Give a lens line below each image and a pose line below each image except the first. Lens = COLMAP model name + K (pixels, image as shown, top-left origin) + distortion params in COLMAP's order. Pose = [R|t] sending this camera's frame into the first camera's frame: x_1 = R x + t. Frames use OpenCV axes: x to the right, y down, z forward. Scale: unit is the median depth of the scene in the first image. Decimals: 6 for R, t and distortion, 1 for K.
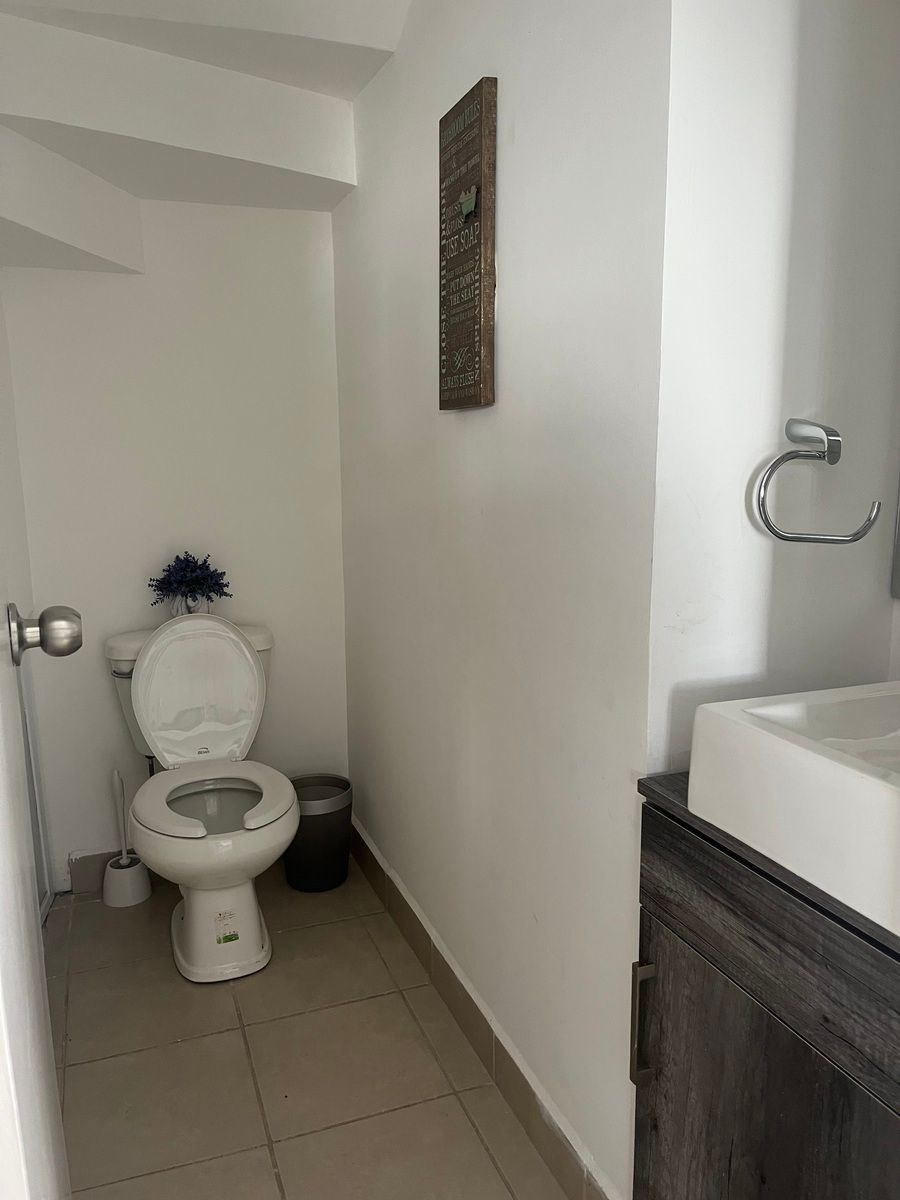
lens RADIAL K [[912.7, 0, 453.4], [0, 912.7, 605.0], [0, 0, 1]] dist [0.054315, -0.079017]
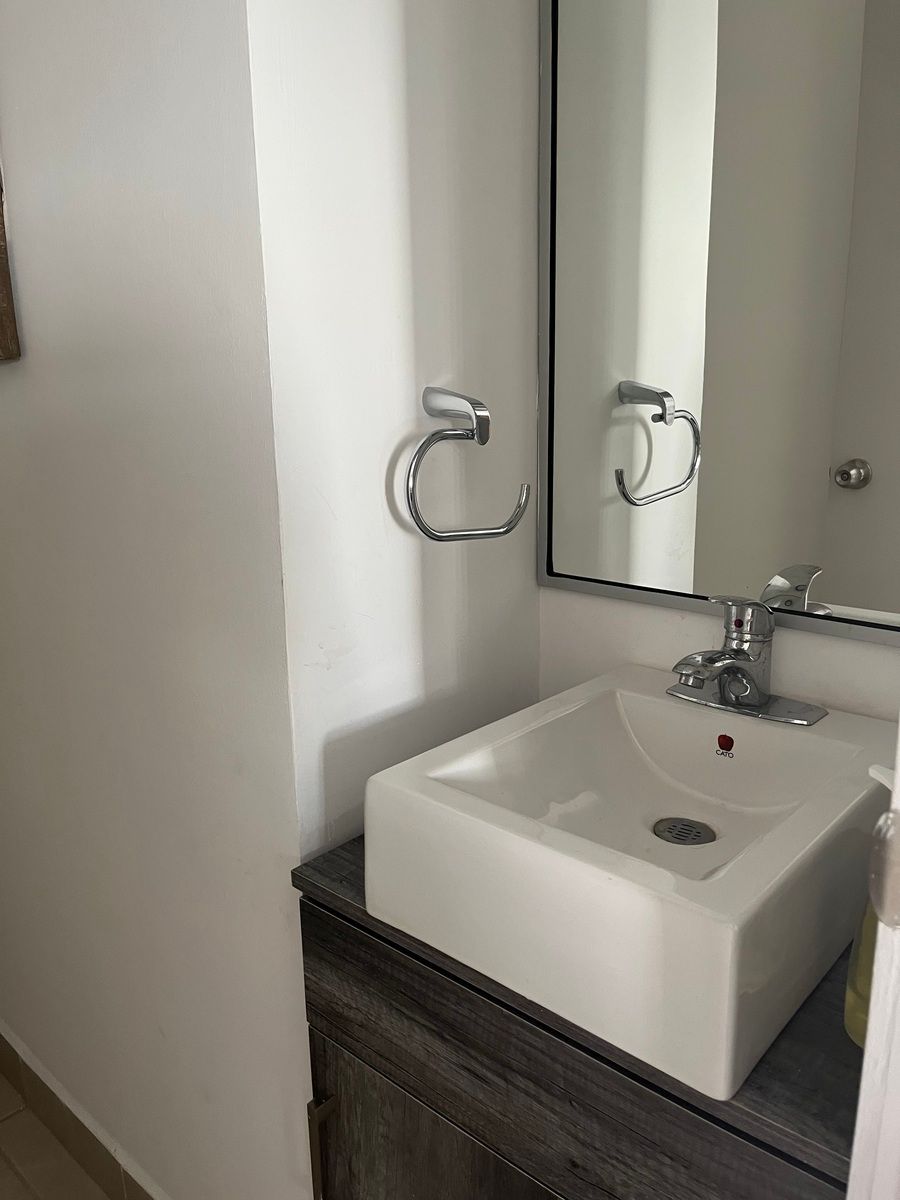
lens RADIAL K [[912.7, 0, 456.4], [0, 912.7, 596.6], [0, 0, 1]] dist [0.054315, -0.079017]
pose [[0.891462, -0.112182, 0.438988, 0.015687], [0.086412, 0.993176, 0.078323, -0.086765], [-0.444778, -0.031888, 0.895073, 0.279818]]
